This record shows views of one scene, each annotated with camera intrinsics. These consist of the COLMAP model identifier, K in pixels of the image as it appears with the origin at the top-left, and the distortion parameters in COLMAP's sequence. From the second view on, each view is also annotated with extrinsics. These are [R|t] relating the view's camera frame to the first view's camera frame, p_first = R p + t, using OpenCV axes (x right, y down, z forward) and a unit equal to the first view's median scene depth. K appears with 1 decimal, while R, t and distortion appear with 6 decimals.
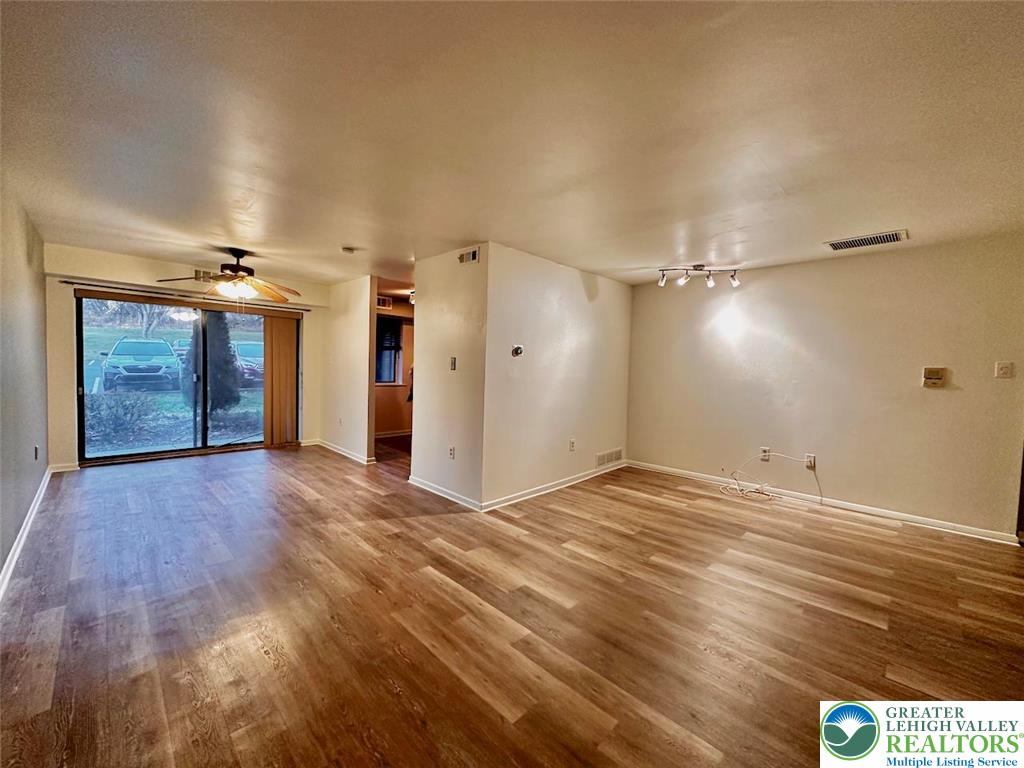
lens RADIAL K [[404.2, 0, 507.7], [0, 404.2, 388.8], [0, 0, 1]] dist [0.004335, -0.000475]
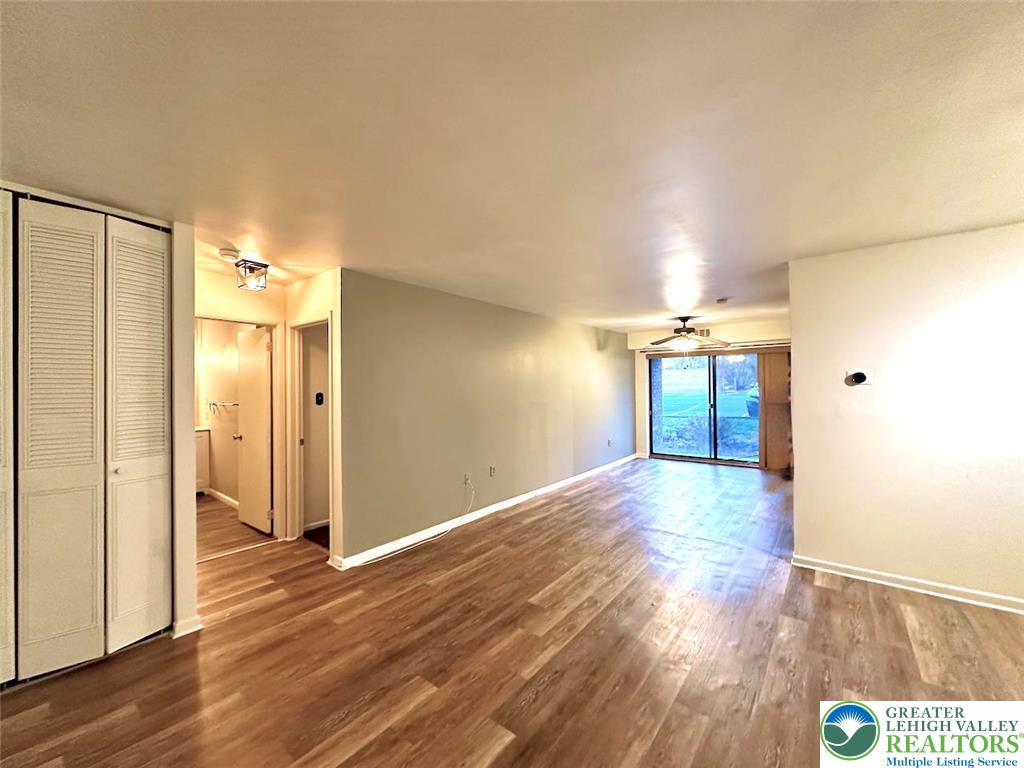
lens RADIAL K [[404.2, 0, 520.1], [0, 404.2, 386.8], [0, 0, 1]] dist [0.004335, -0.000475]
pose [[0.131311, -0.032523, -0.990808, 0.464057], [-0.038371, 0.998546, -0.037862, -0.015294], [0.990598, 0.042990, 0.129872, 0.175558]]
